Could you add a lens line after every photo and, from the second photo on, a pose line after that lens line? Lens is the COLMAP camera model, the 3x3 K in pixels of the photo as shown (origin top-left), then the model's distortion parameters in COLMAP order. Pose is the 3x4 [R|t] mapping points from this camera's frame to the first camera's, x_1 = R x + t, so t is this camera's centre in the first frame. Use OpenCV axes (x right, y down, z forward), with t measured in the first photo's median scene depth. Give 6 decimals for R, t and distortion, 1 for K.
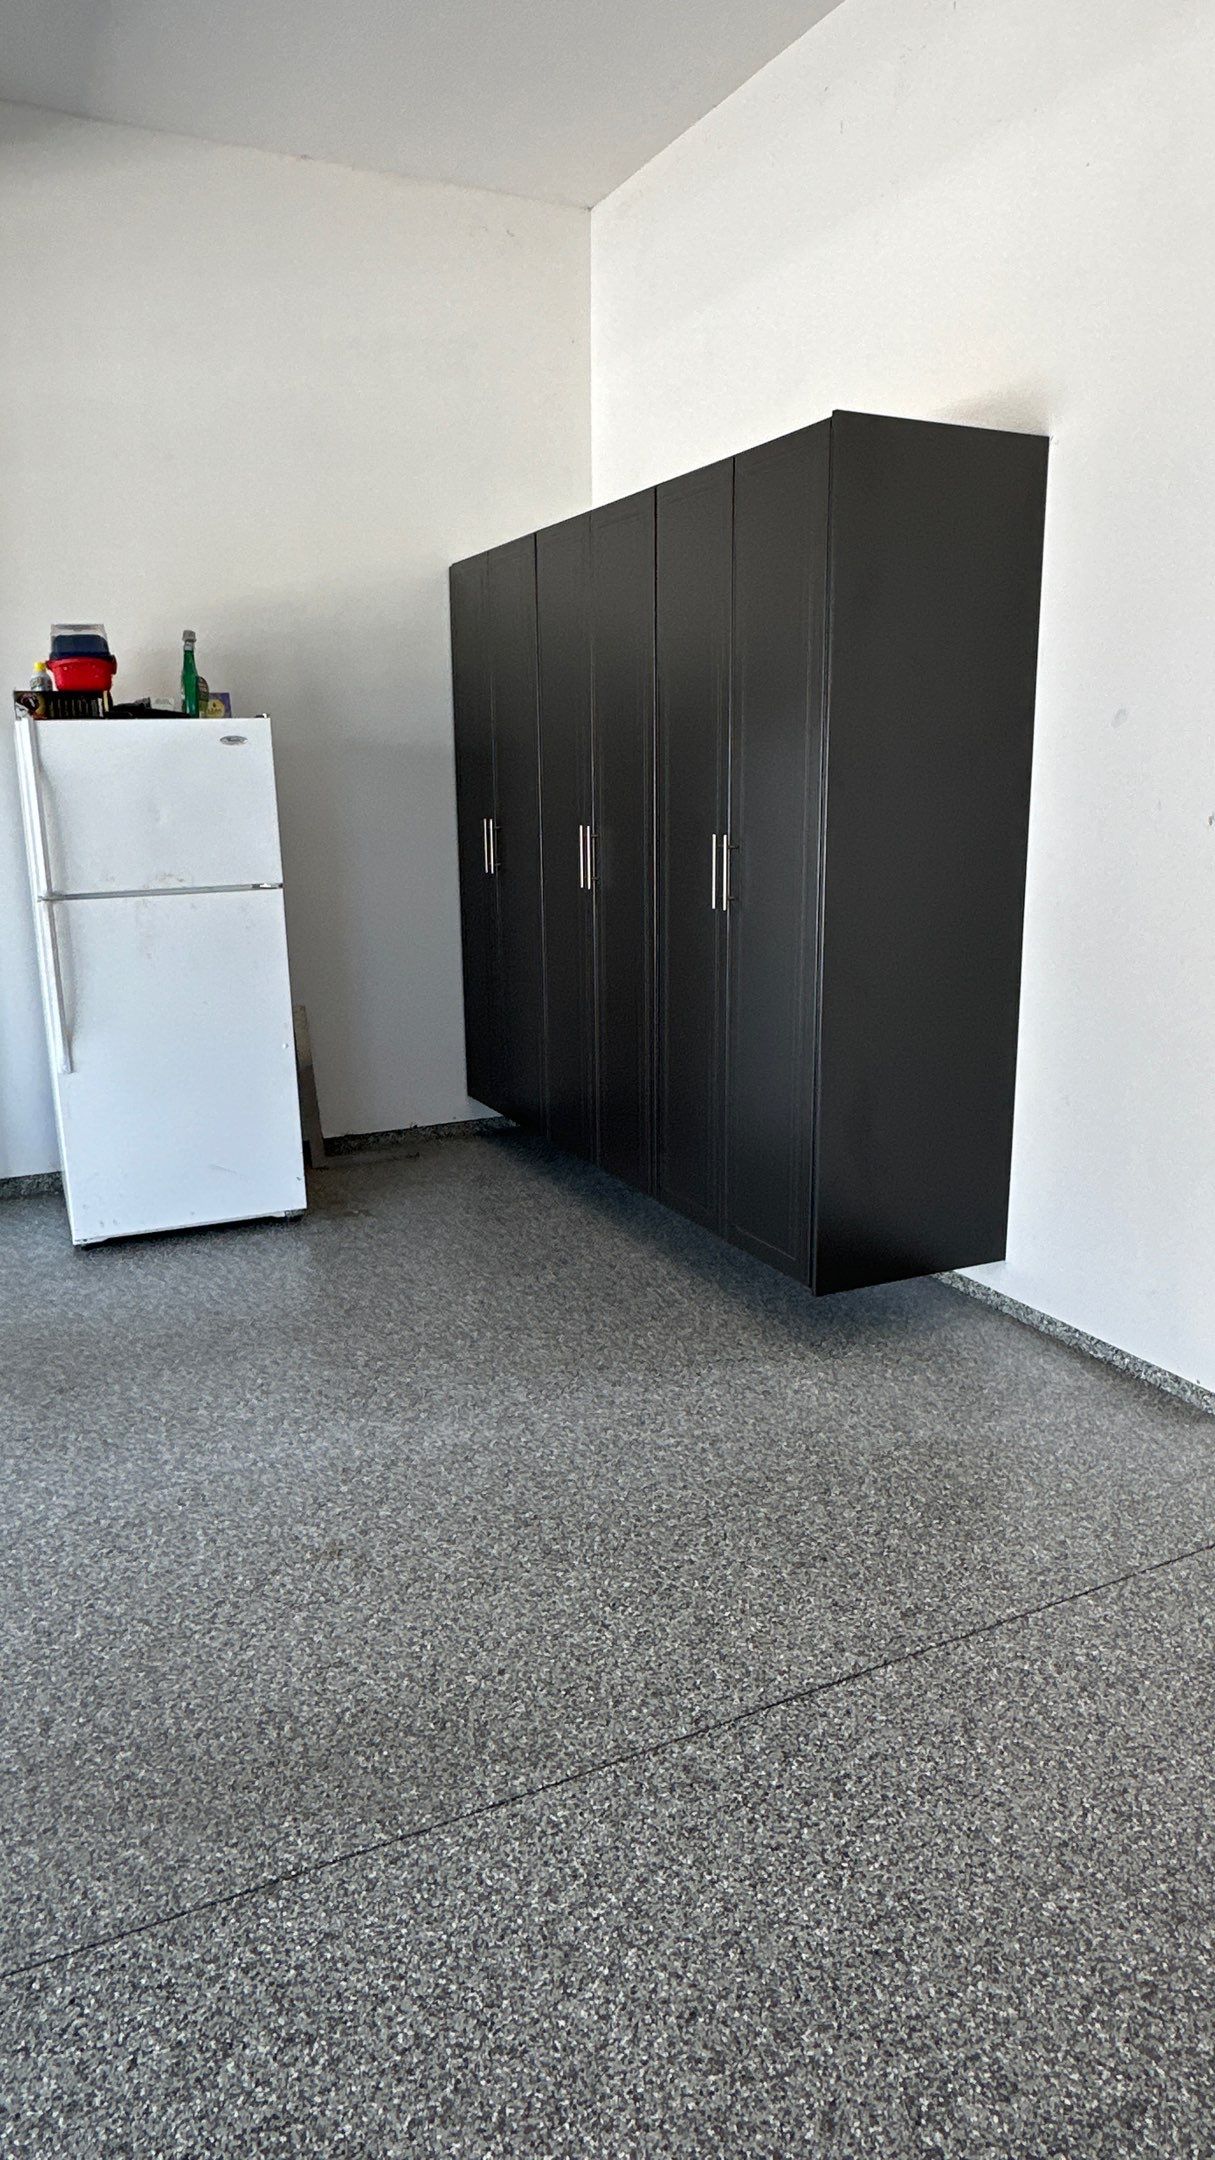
lens RADIAL K [[1404.9, 0, 603.4], [0, 1404.9, 1079.3], [0, 0, 1]] dist [-0.004293, 0.001253]
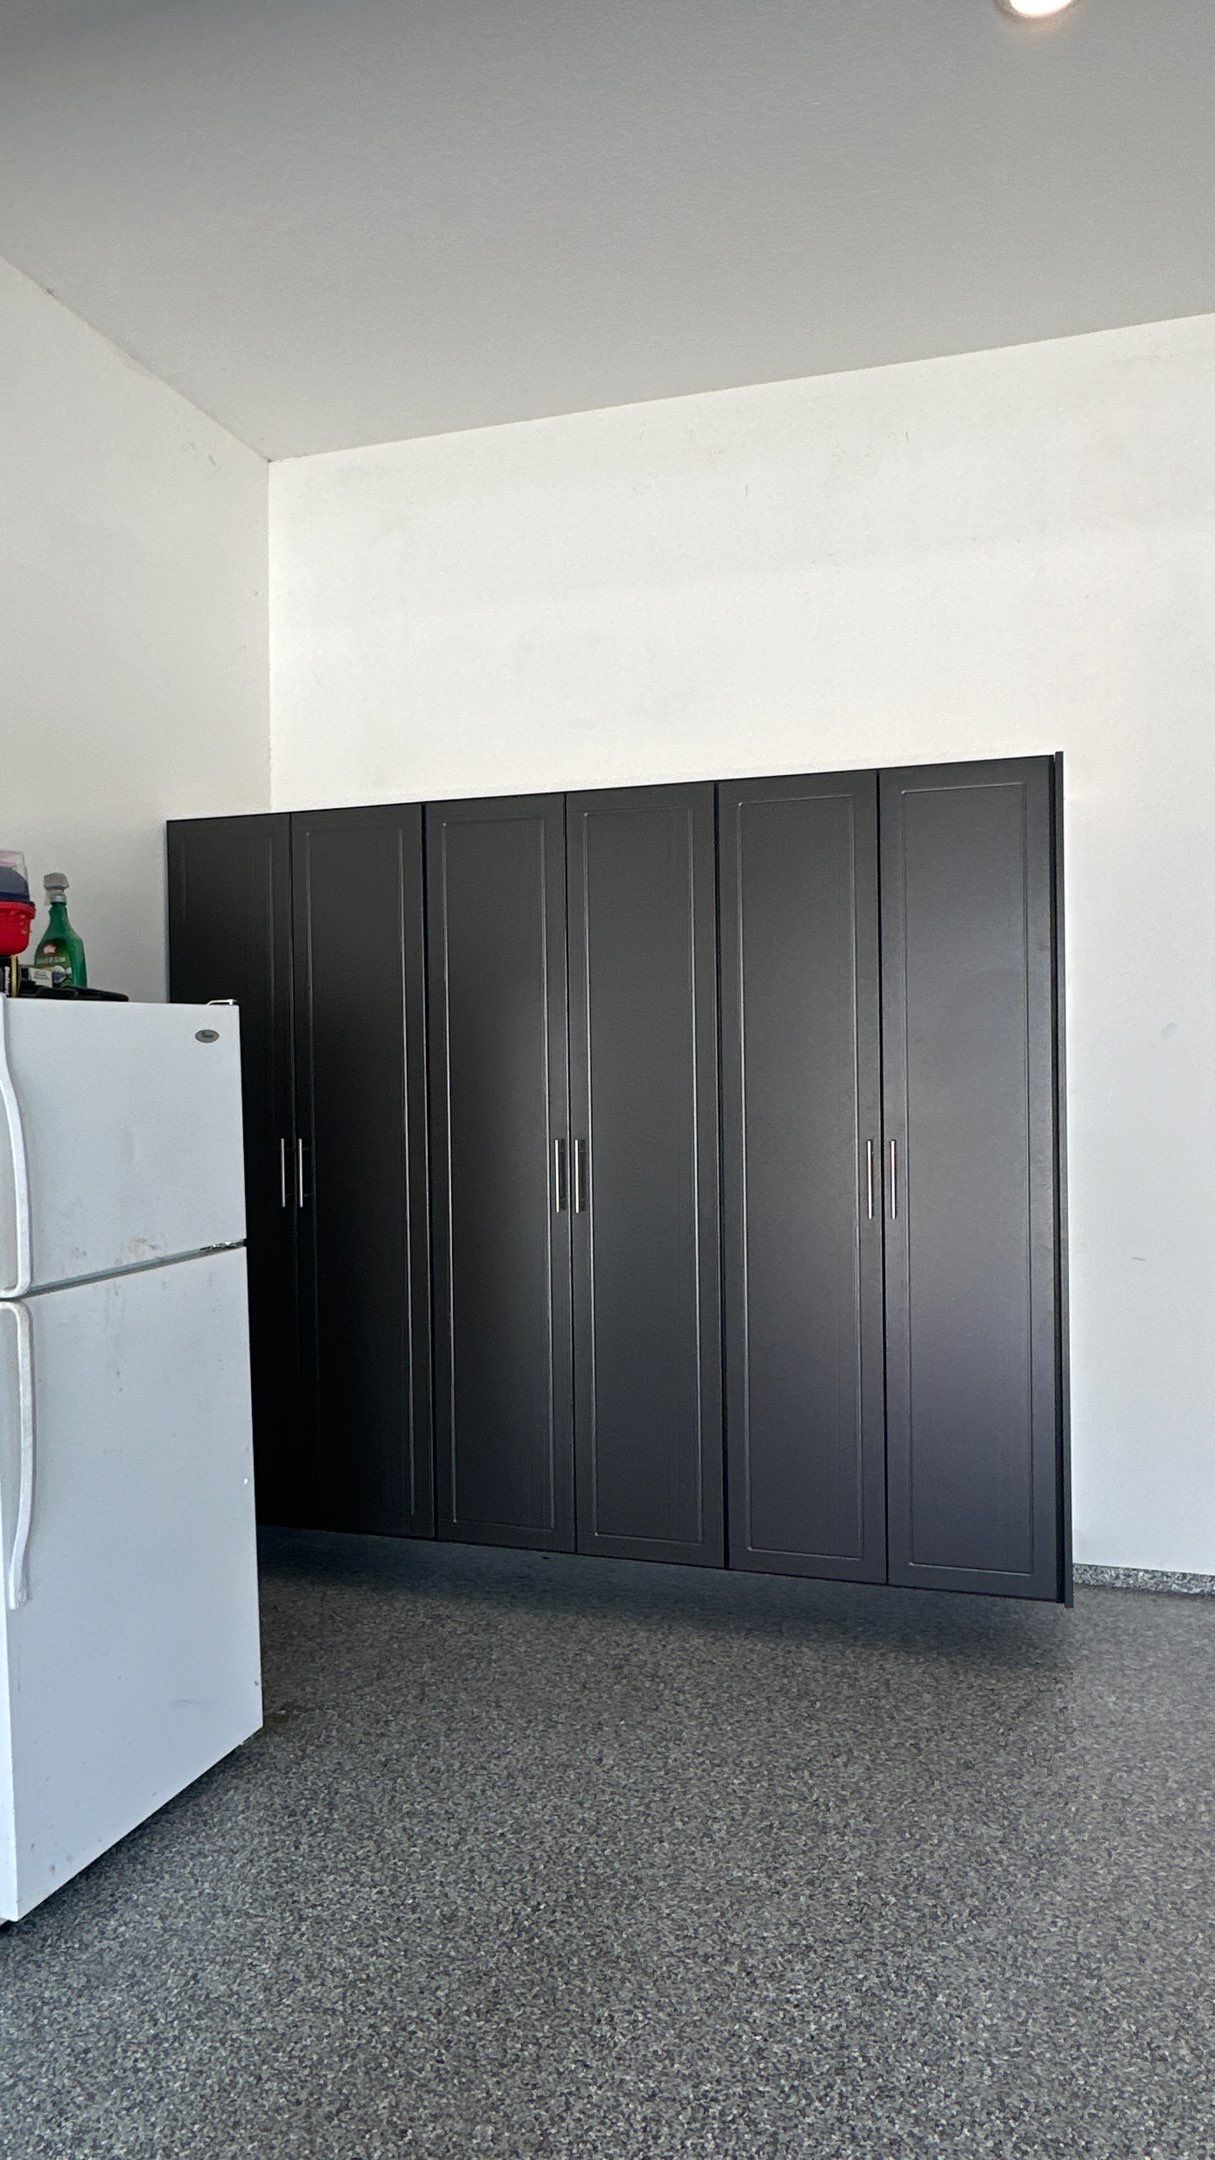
lens RADIAL K [[1404.9, 0, 605.9], [0, 1404.9, 1082.6], [0, 0, 1]] dist [-0.004293, 0.001253]
pose [[0.688292, -0.008667, 0.725382, -0.629988], [0.161036, 0.976806, -0.141130, -0.092719], [-0.707334, 0.213951, 0.673724, 0.412676]]
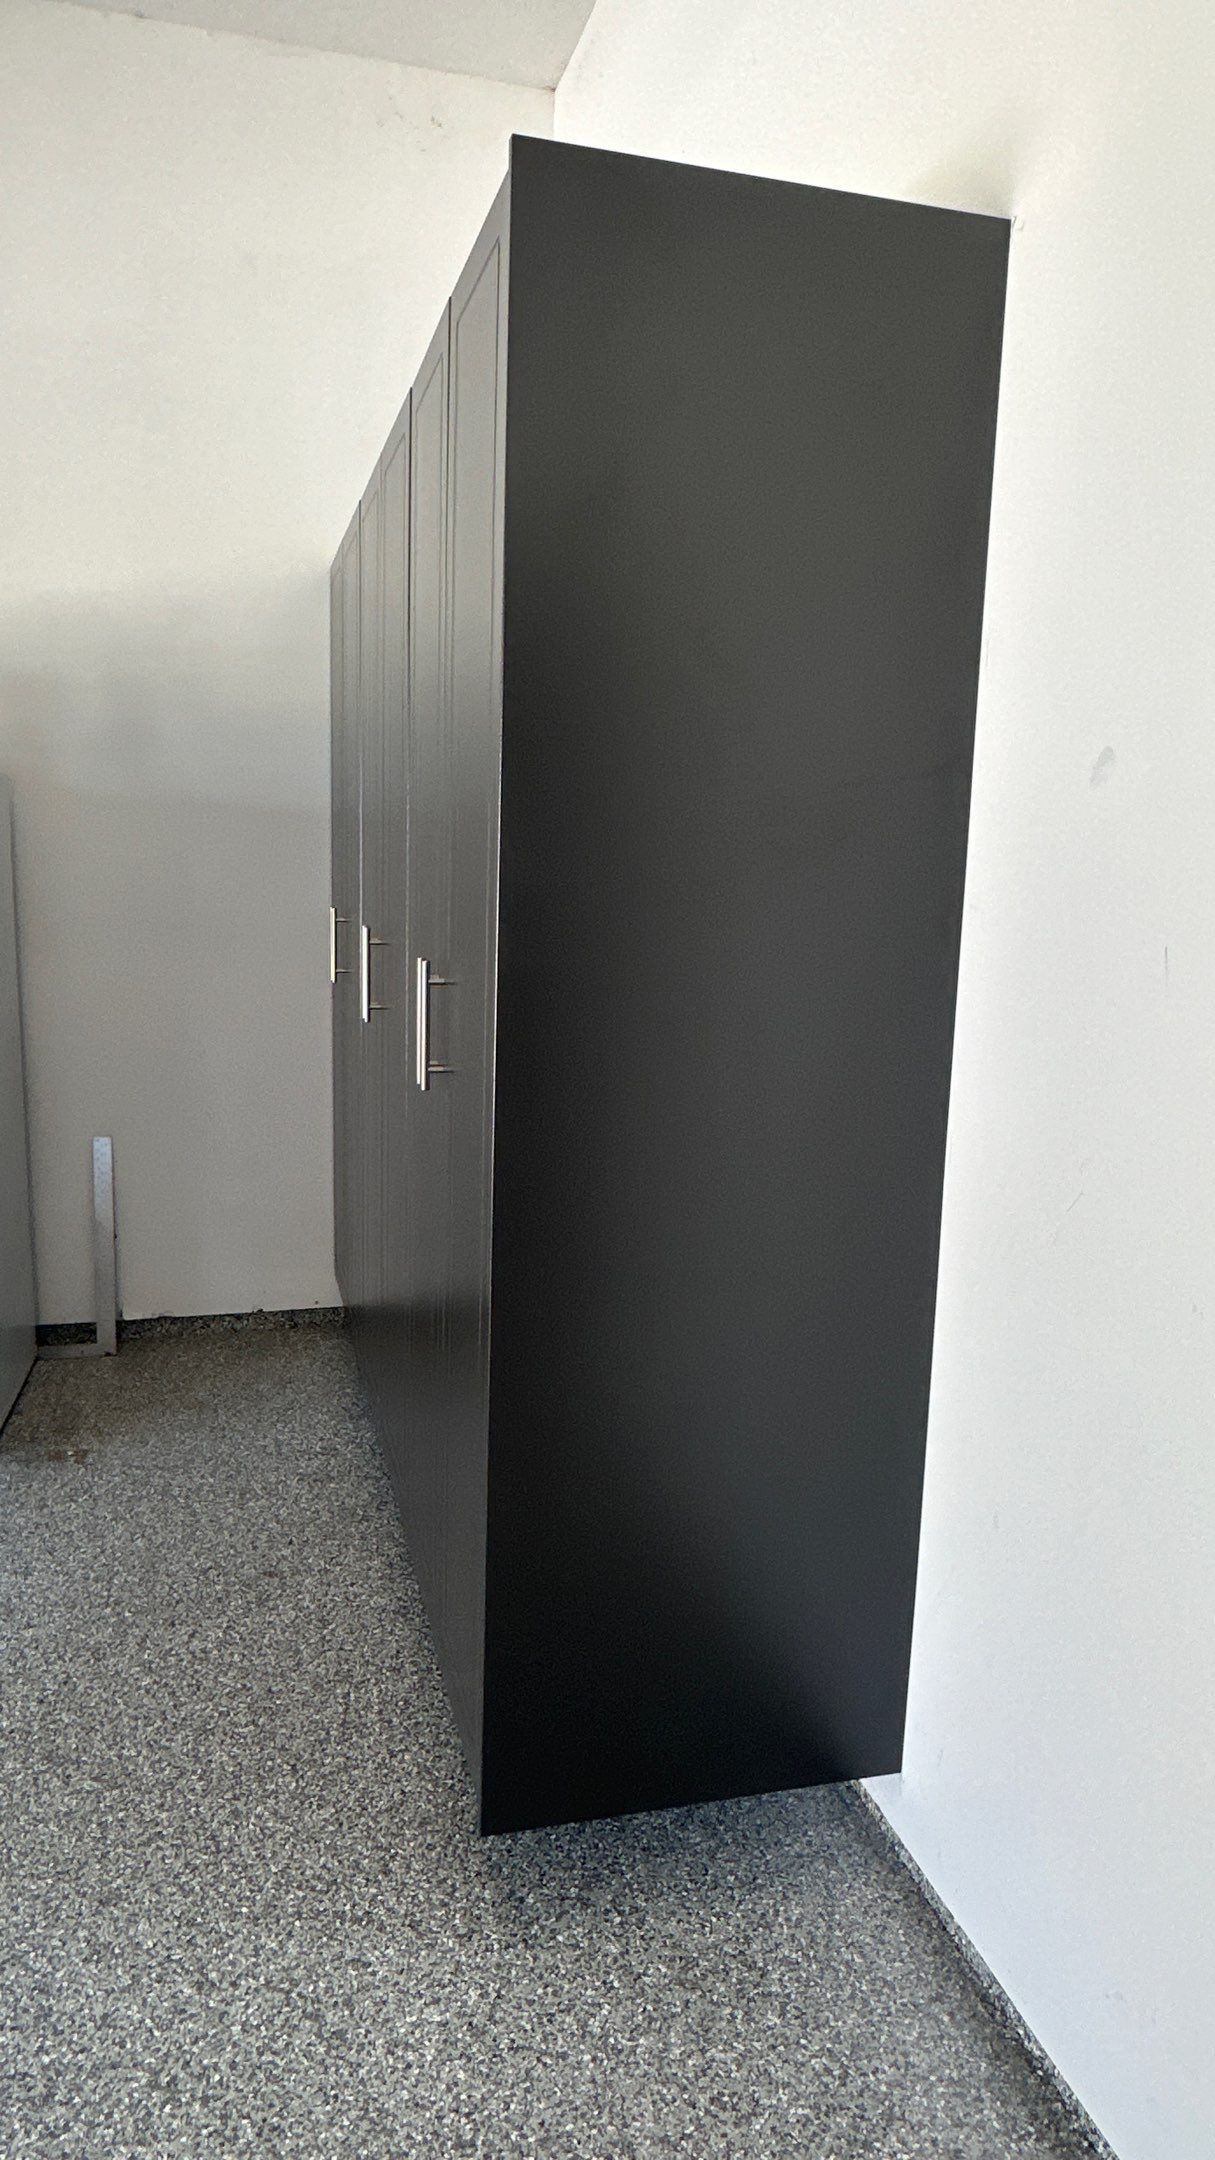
lens RADIAL K [[1404.9, 0, 599.6], [0, 1404.9, 1084.6], [0, 0, 1]] dist [-0.004293, 0.001253]
pose [[0.981886, 0.066761, -0.177321, 0.221891], [-0.075653, 0.996169, -0.043862, -0.088806], [0.173714, 0.056483, 0.983175, 0.388526]]
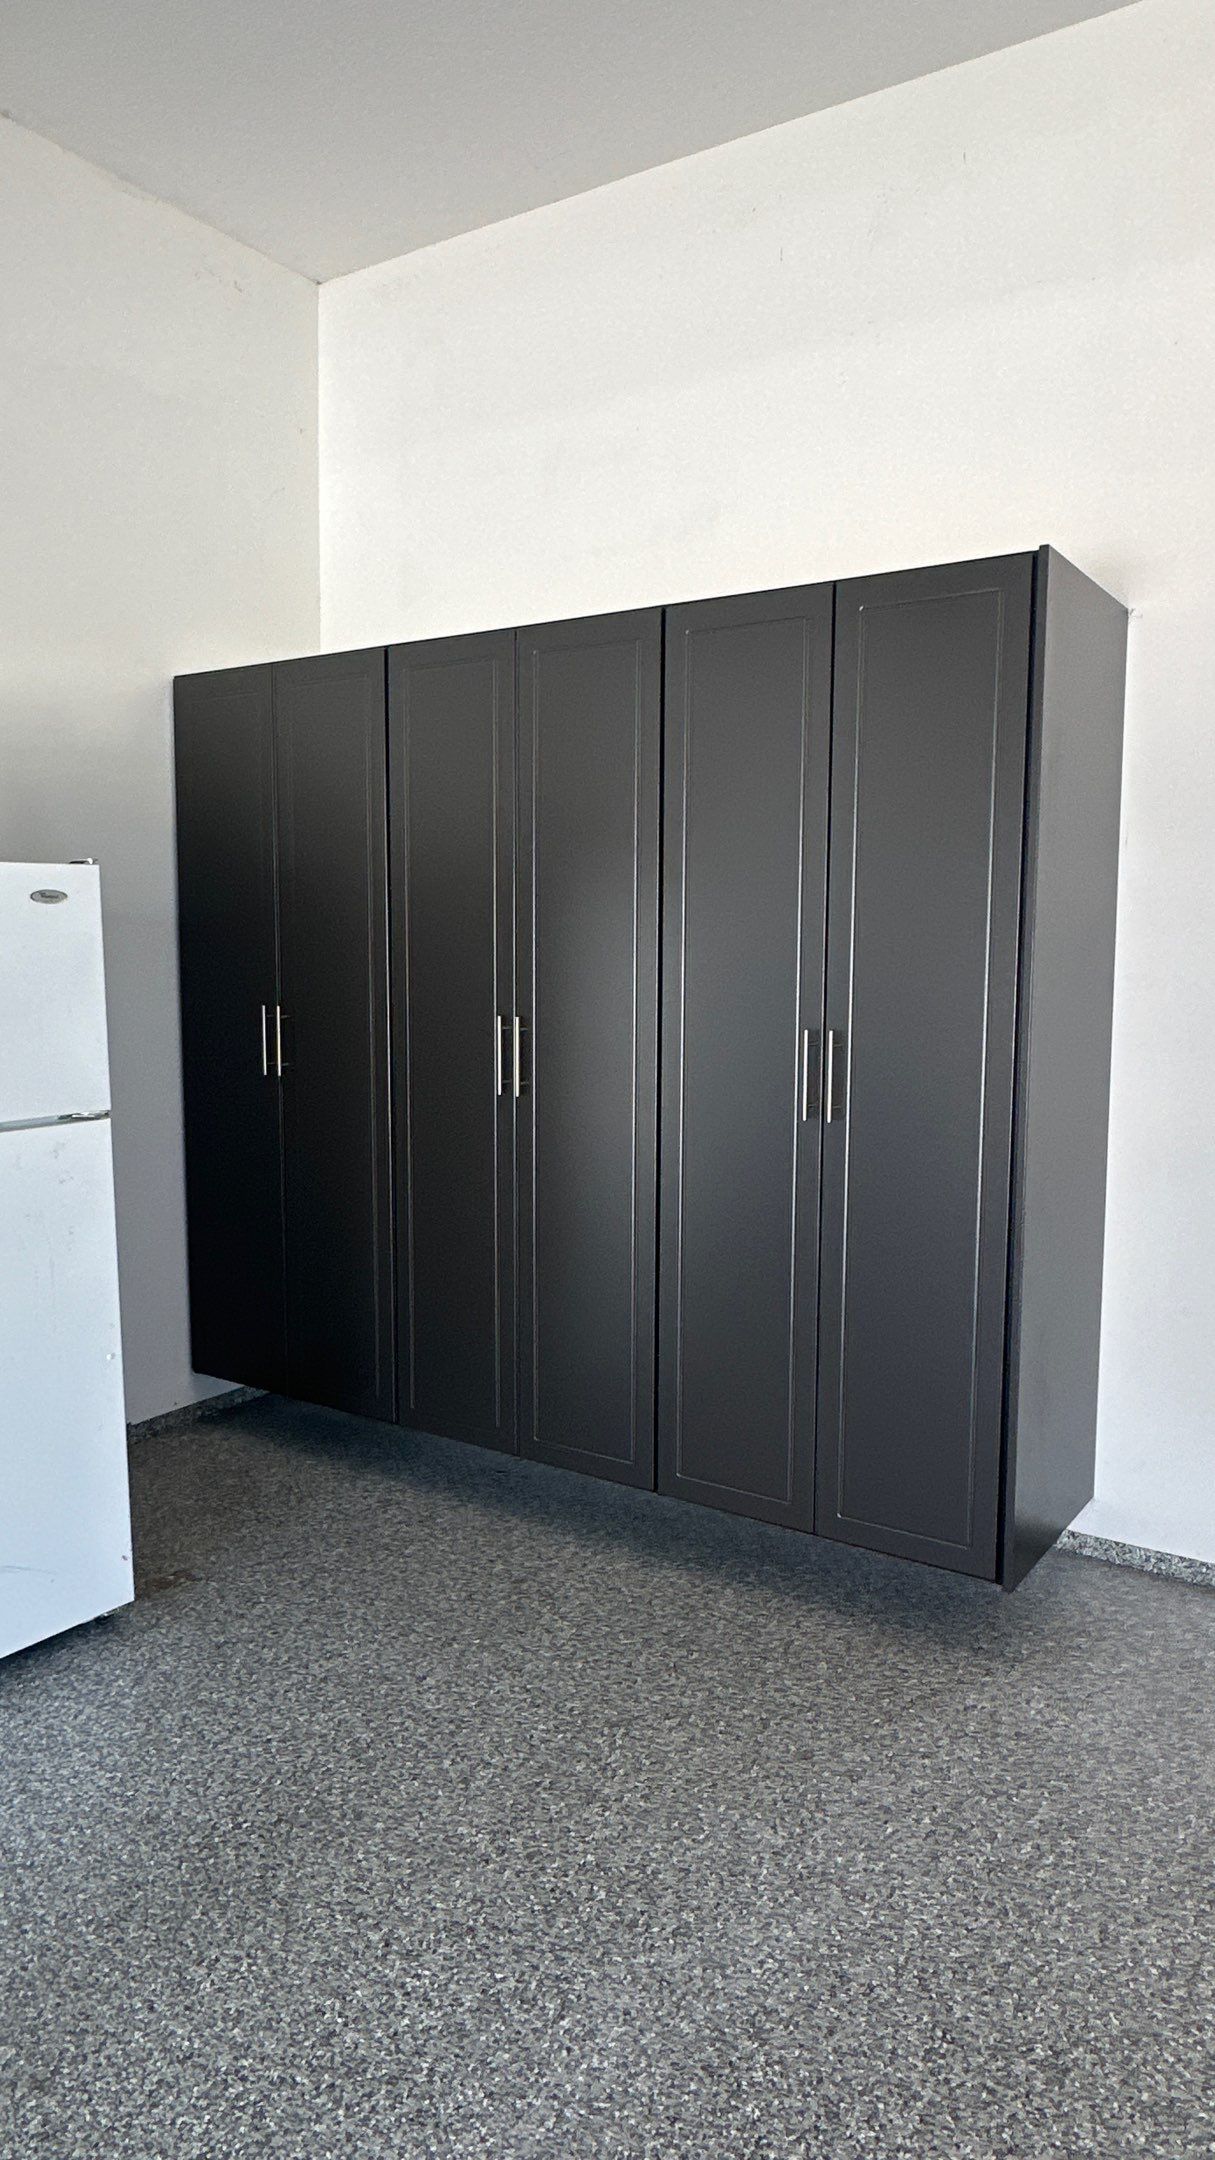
lens RADIAL K [[1404.9, 0, 610.1], [0, 1404.9, 1082.5], [0, 0, 1]] dist [-0.004293, 0.001253]
pose [[0.862606, -0.036798, 0.504536, -0.368838], [0.093362, 0.991799, -0.087286, -0.072760], [-0.497187, 0.122398, 0.858967, 0.315194]]
